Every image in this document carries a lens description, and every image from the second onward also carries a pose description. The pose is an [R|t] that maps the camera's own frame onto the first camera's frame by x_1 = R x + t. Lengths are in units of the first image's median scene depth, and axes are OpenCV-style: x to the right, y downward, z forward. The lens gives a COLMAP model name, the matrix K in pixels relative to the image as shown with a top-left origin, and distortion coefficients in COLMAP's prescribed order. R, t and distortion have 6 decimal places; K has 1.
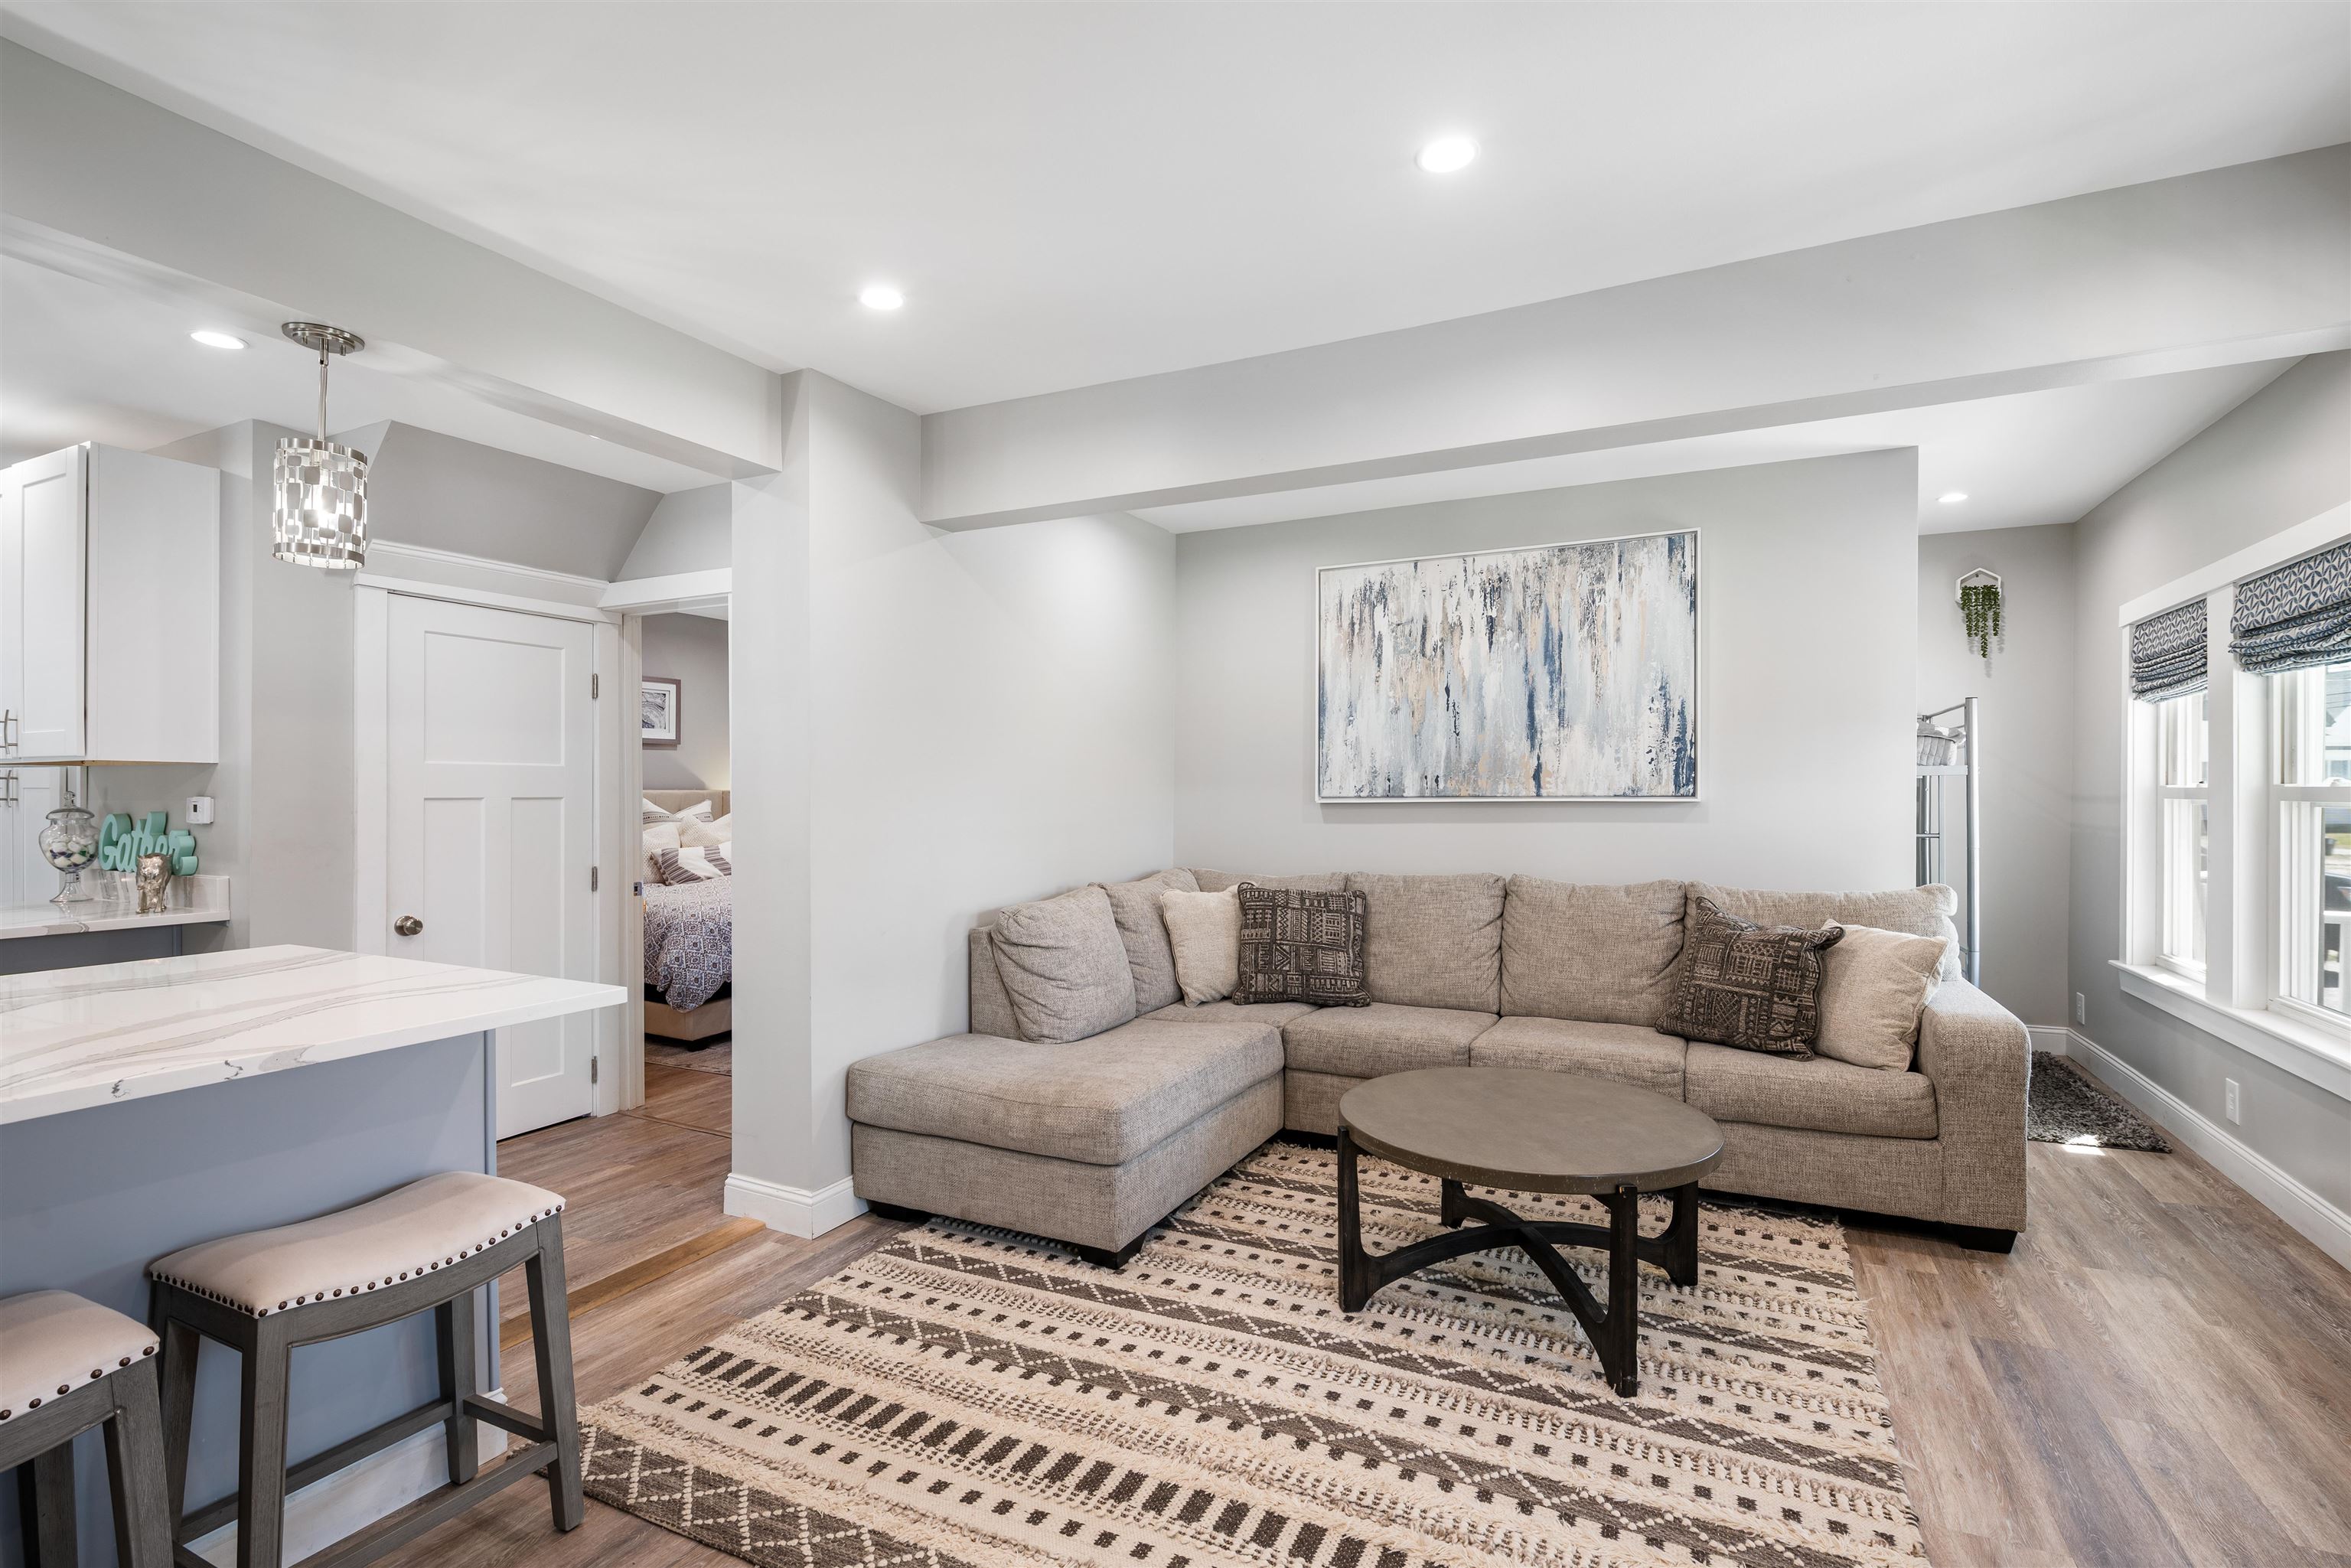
lens RADIAL K [[1048.9, 0, 1162.9], [0, 1048.9, 795.8], [0, 0, 1]] dist [-0.010186, -0.001205]
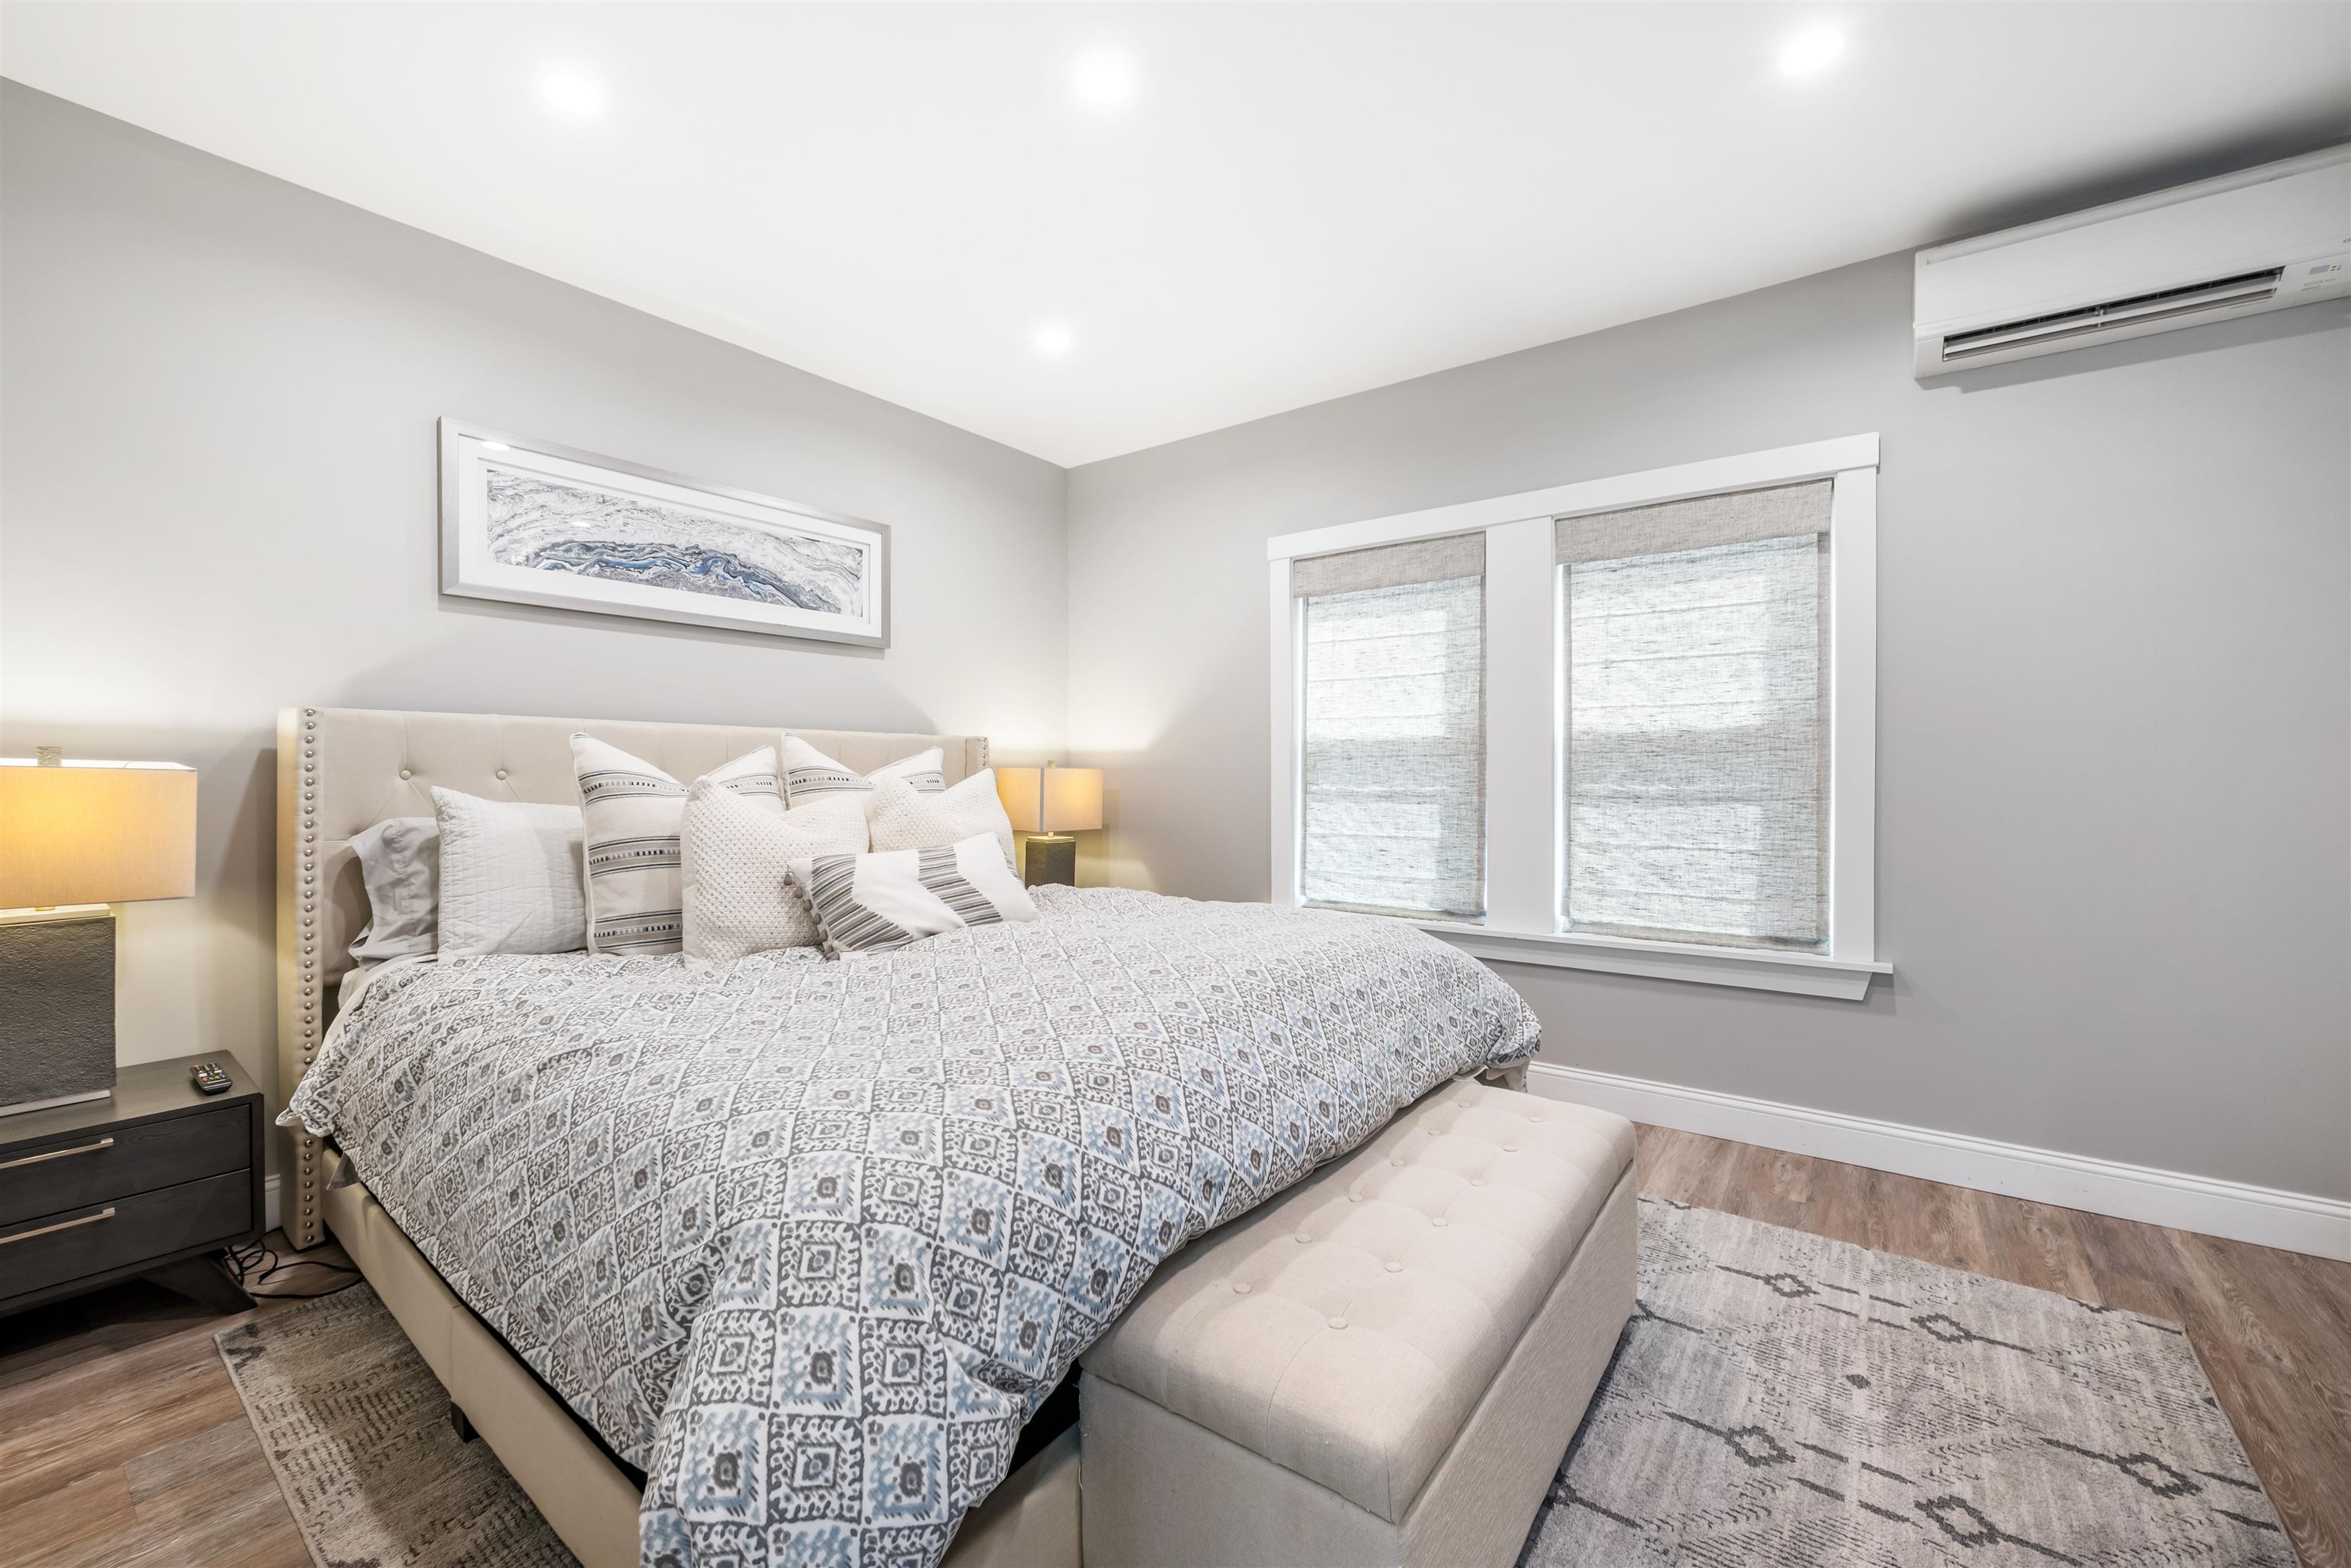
lens RADIAL K [[936.9, 0, 1189.5], [0, 936.9, 782.0], [0, 0, 1]] dist [-0.017231, 0.002498]
pose [[0.985436, -0.002138, -0.170035, -0.268093], [0.001114, 0.999981, -0.006119, 0.023847], [0.170045, 0.005840, 0.985419, 0.646933]]
